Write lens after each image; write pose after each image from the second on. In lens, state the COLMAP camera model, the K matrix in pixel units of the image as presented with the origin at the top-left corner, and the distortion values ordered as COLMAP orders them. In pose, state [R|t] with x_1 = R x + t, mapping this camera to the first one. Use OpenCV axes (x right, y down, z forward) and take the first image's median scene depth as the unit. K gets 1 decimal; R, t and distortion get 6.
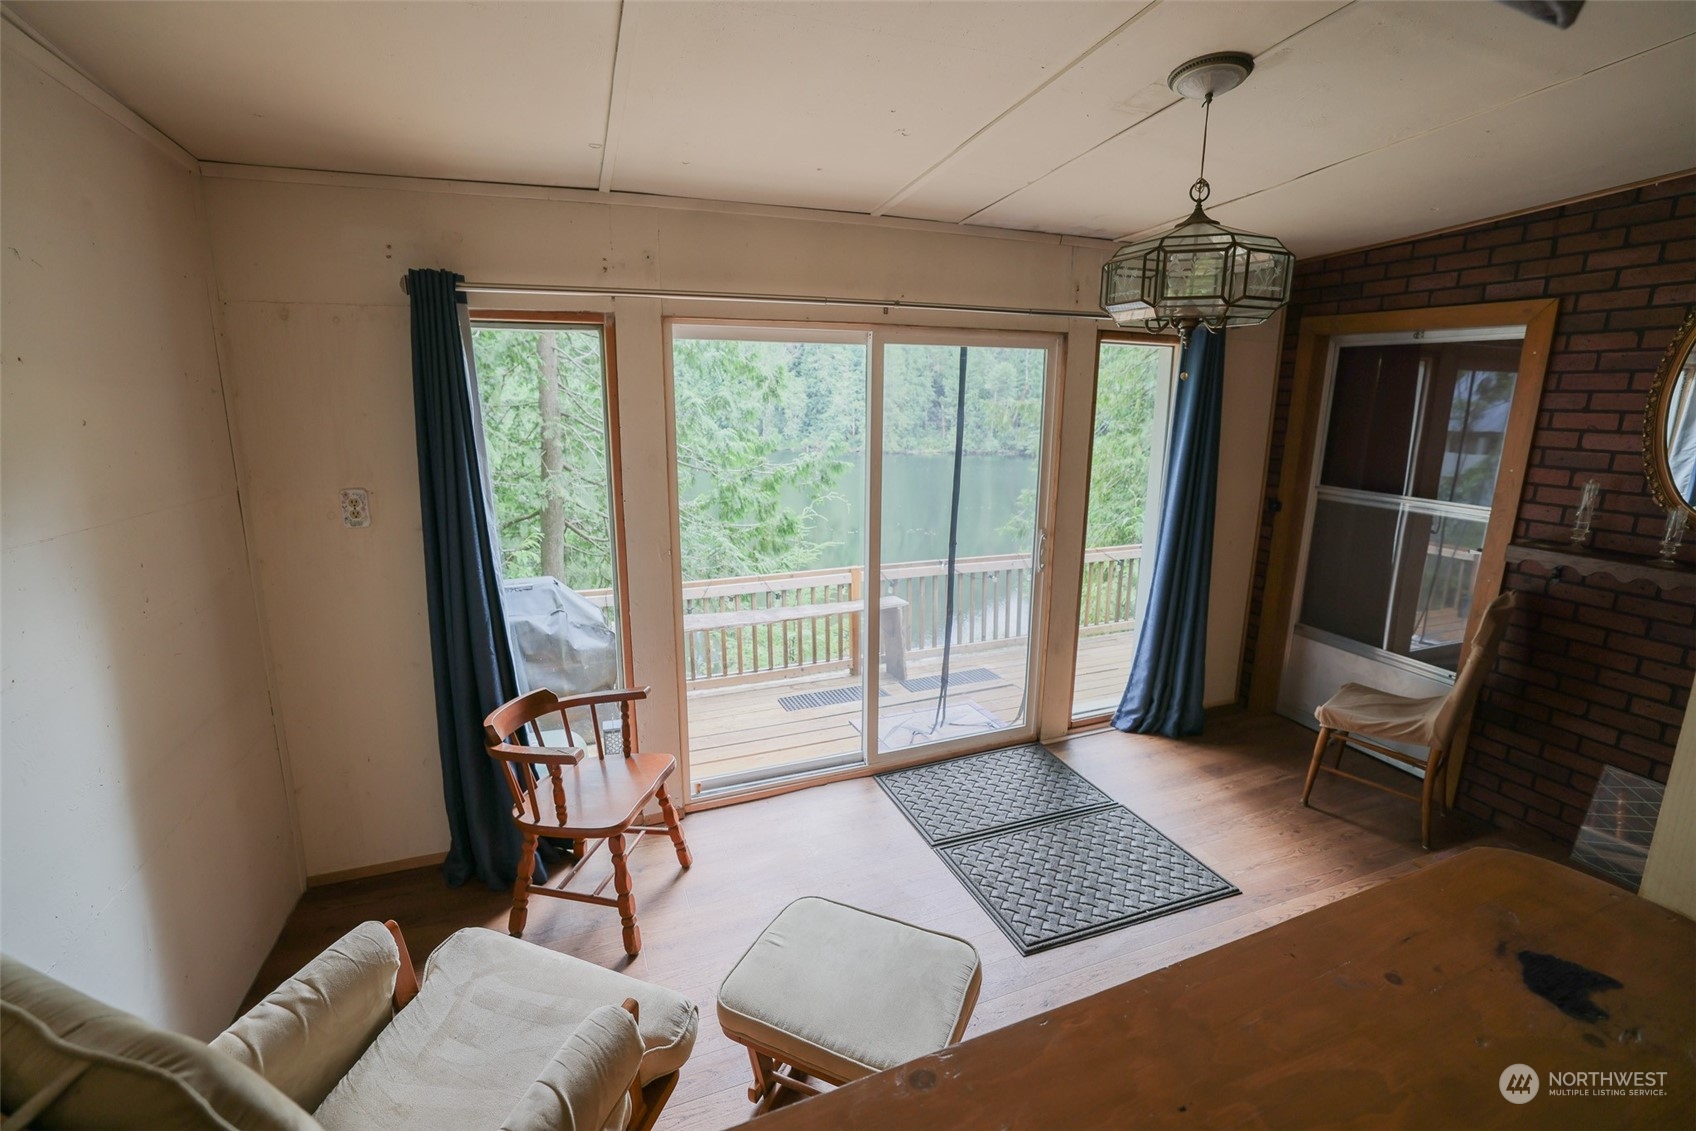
lens RADIAL K [[723.3, 0, 833.0], [0, 723.3, 556.0], [0, 0, 1]] dist [-0.006546, 0.000080]
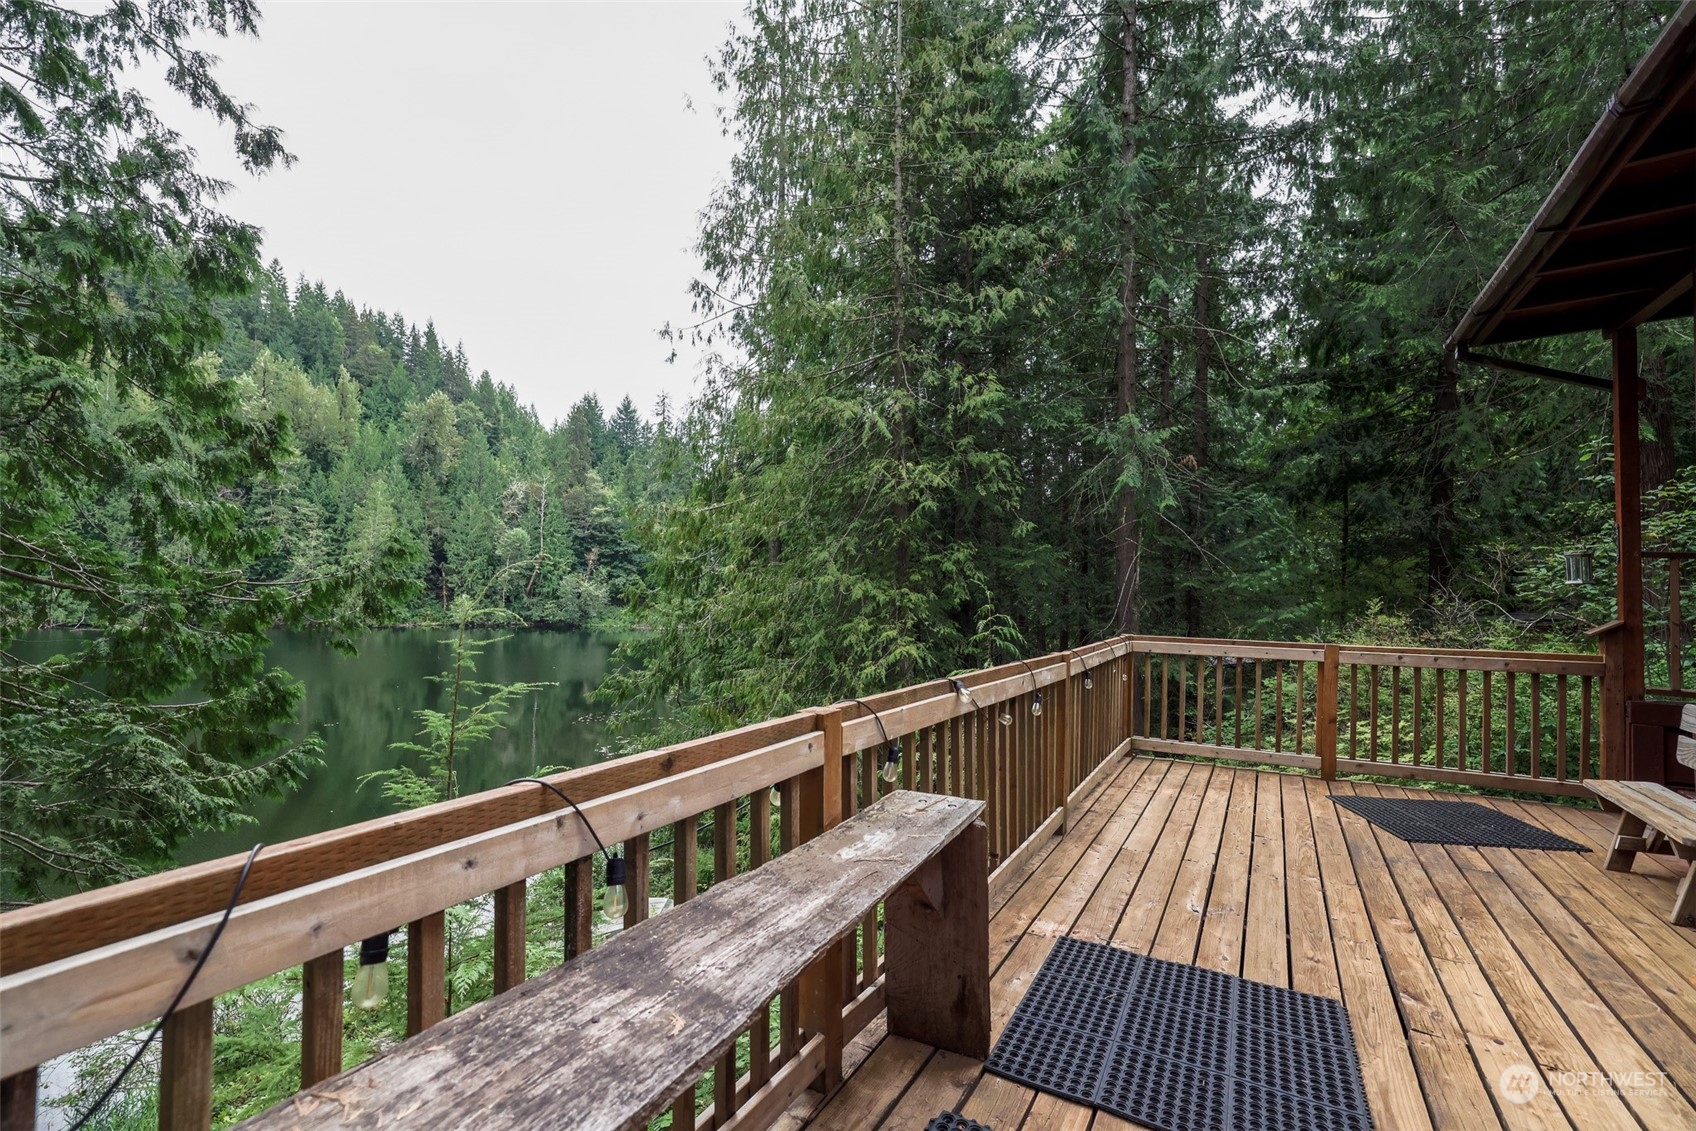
lens RADIAL K [[723.3, 0, 805.3], [0, 723.3, 570.0], [0, 0, 1]] dist [-0.006546, 0.000080]
pose [[0.808310, 0.030180, 0.587983, -0.115477], [0.101571, 0.976563, -0.189756, 0.011858], [-0.579929, 0.213104, 0.786301, 0.573517]]
